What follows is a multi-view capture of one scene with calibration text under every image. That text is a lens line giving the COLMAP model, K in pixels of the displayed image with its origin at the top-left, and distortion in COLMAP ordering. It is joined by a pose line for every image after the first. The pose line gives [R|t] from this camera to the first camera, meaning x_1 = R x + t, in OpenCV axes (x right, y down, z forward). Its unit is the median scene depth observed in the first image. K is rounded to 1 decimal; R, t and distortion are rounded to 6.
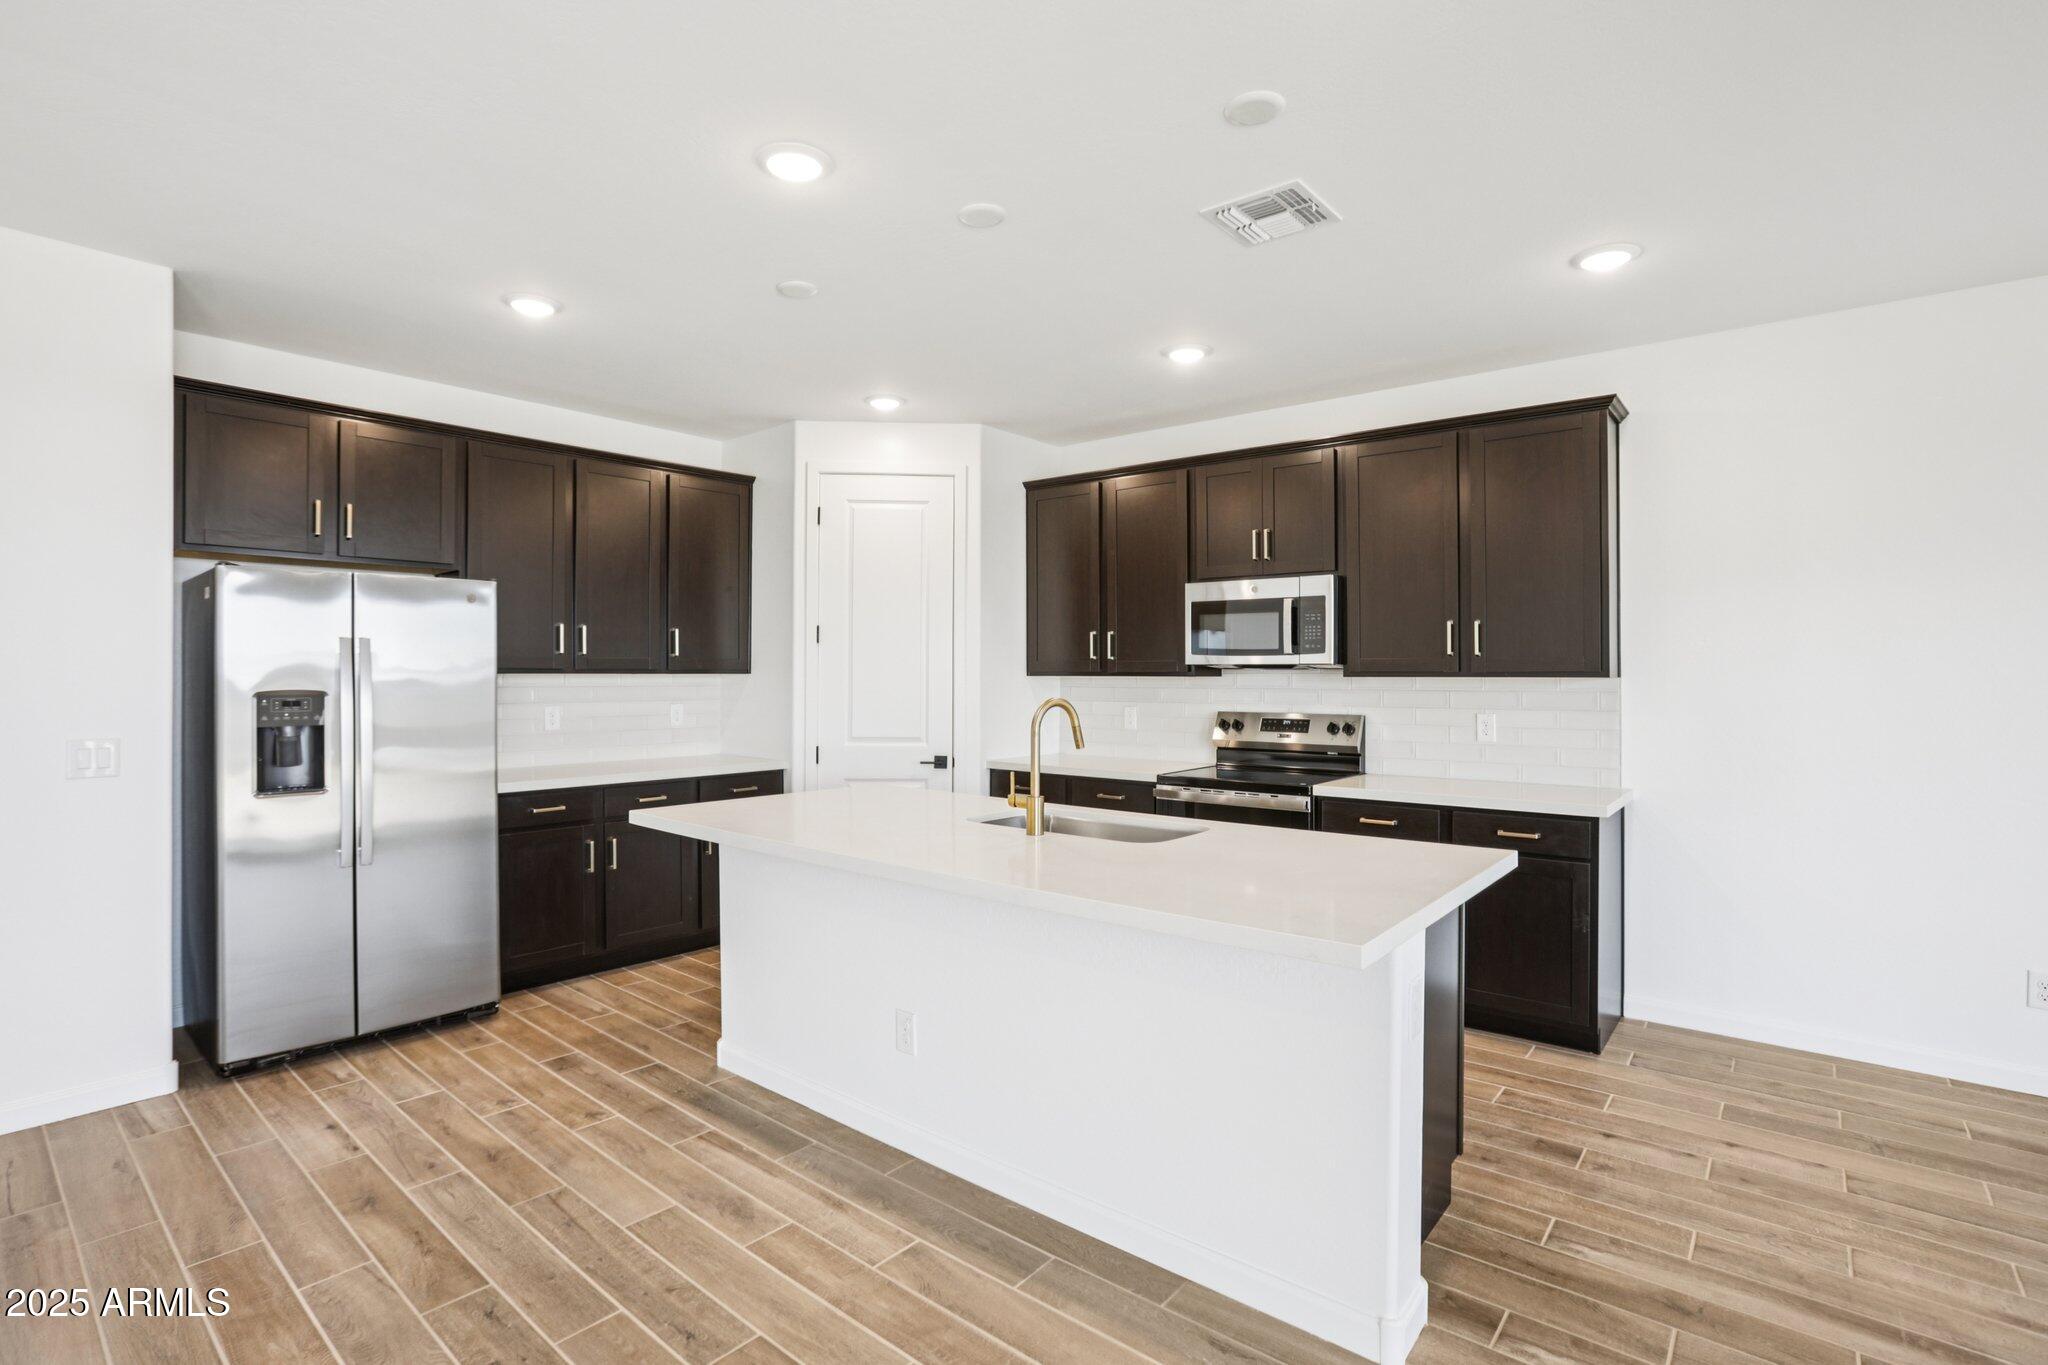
lens RADIAL K [[969.7, 0, 1003.0], [0, 969.7, 654.5], [0, 0, 1]] dist [-0.076315, 0.020276]
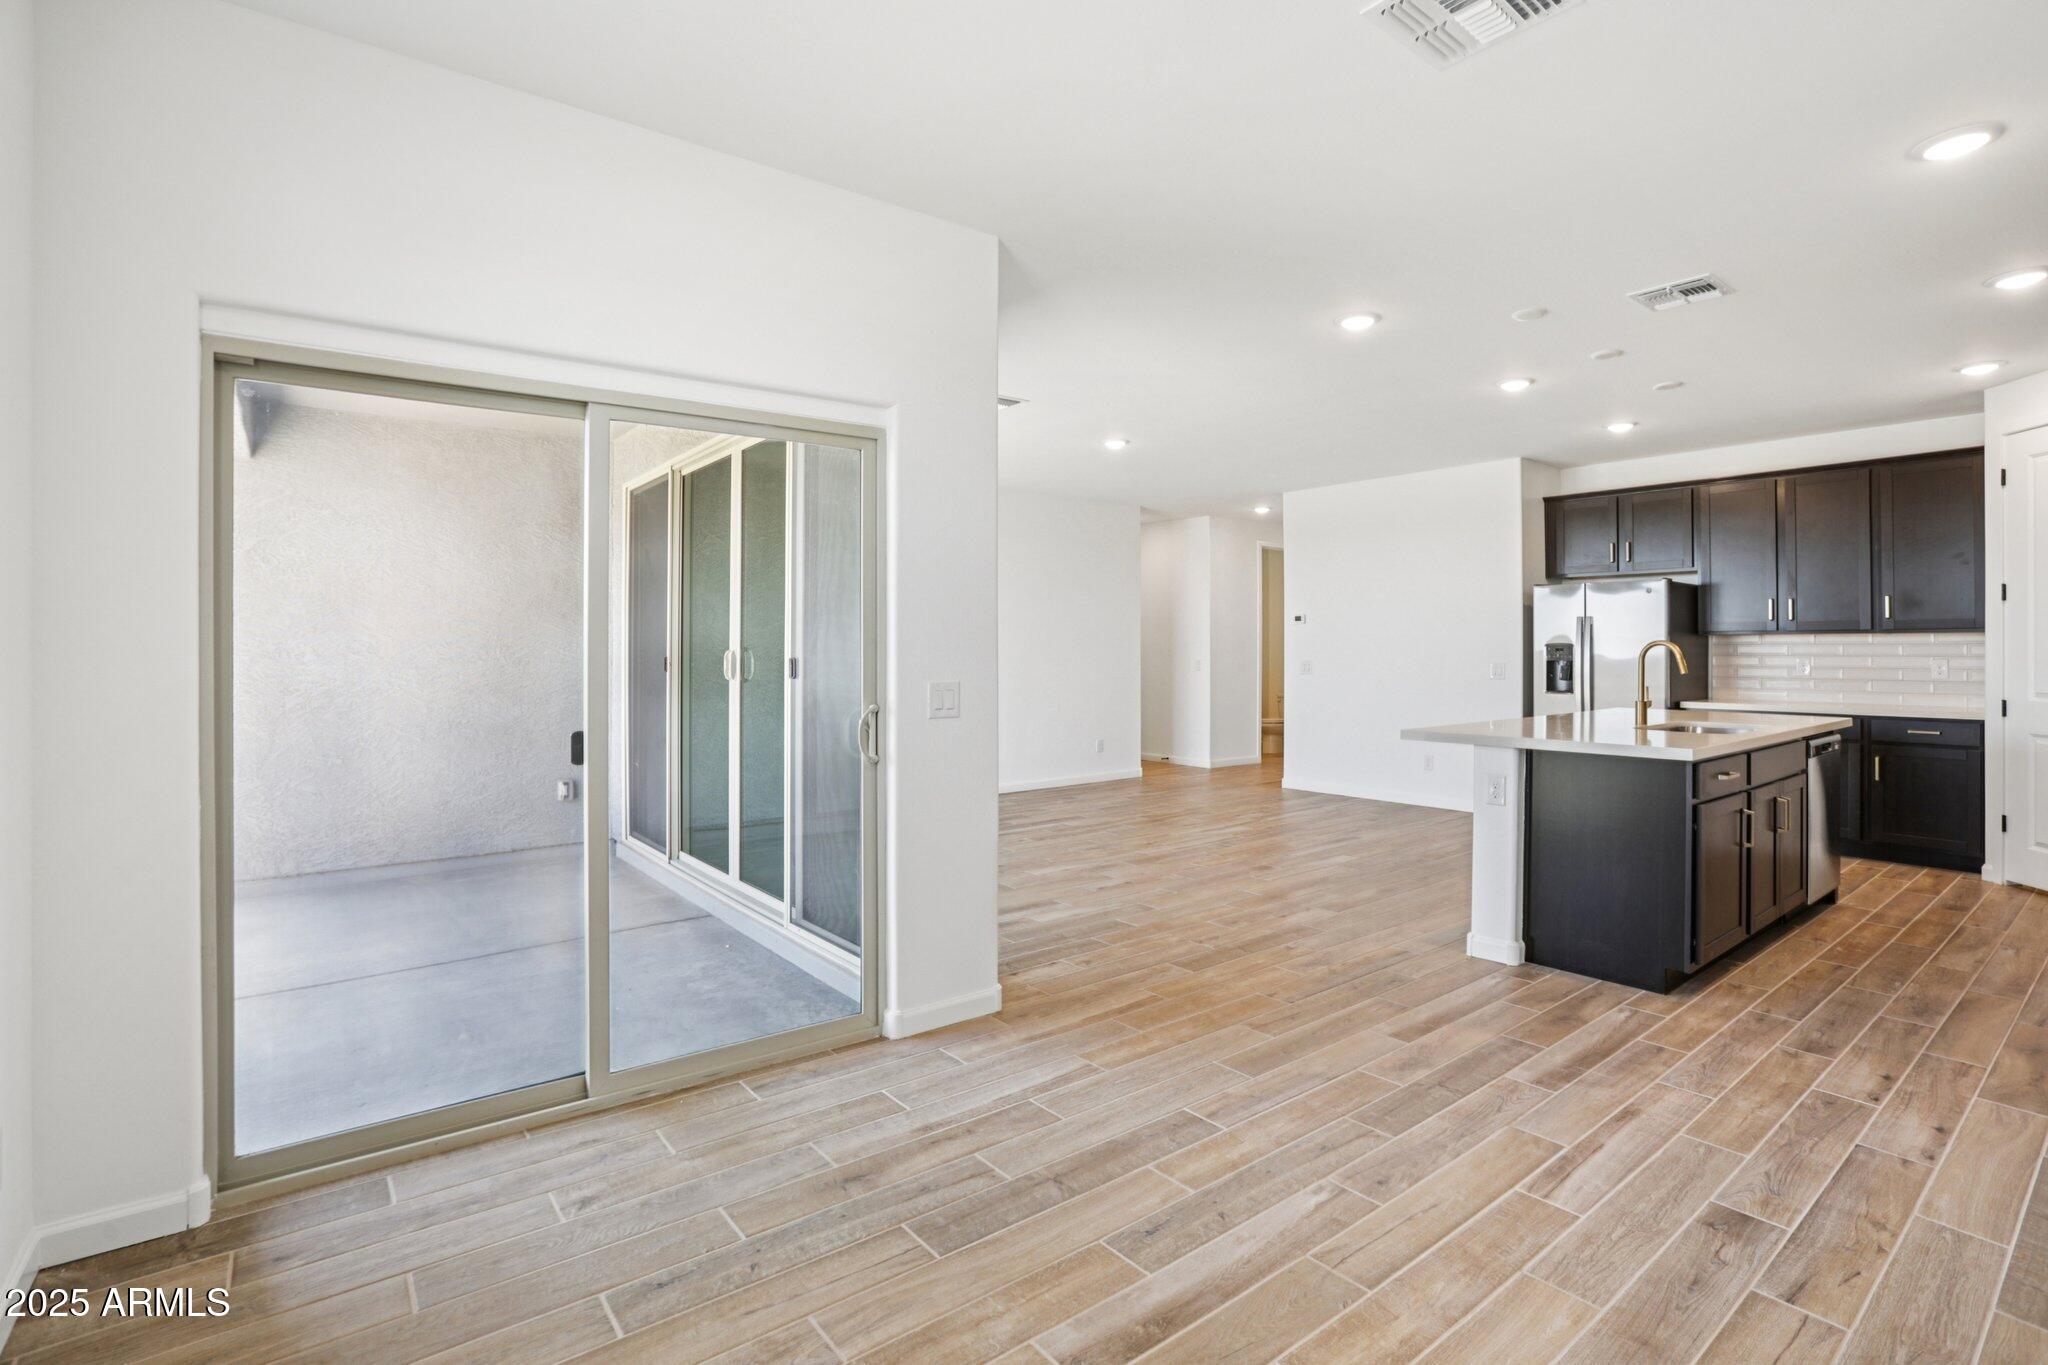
lens RADIAL K [[969.7, 0, 1003.0], [0, 969.7, 654.5], [0, 0, 1]] dist [-0.076315, 0.020276]
pose [[-0.203952, 0.009790, -0.978932, 1.834746], [0.022290, 0.999737, 0.005354, 0.029498], [0.978727, -0.020728, -0.204117, 0.269558]]
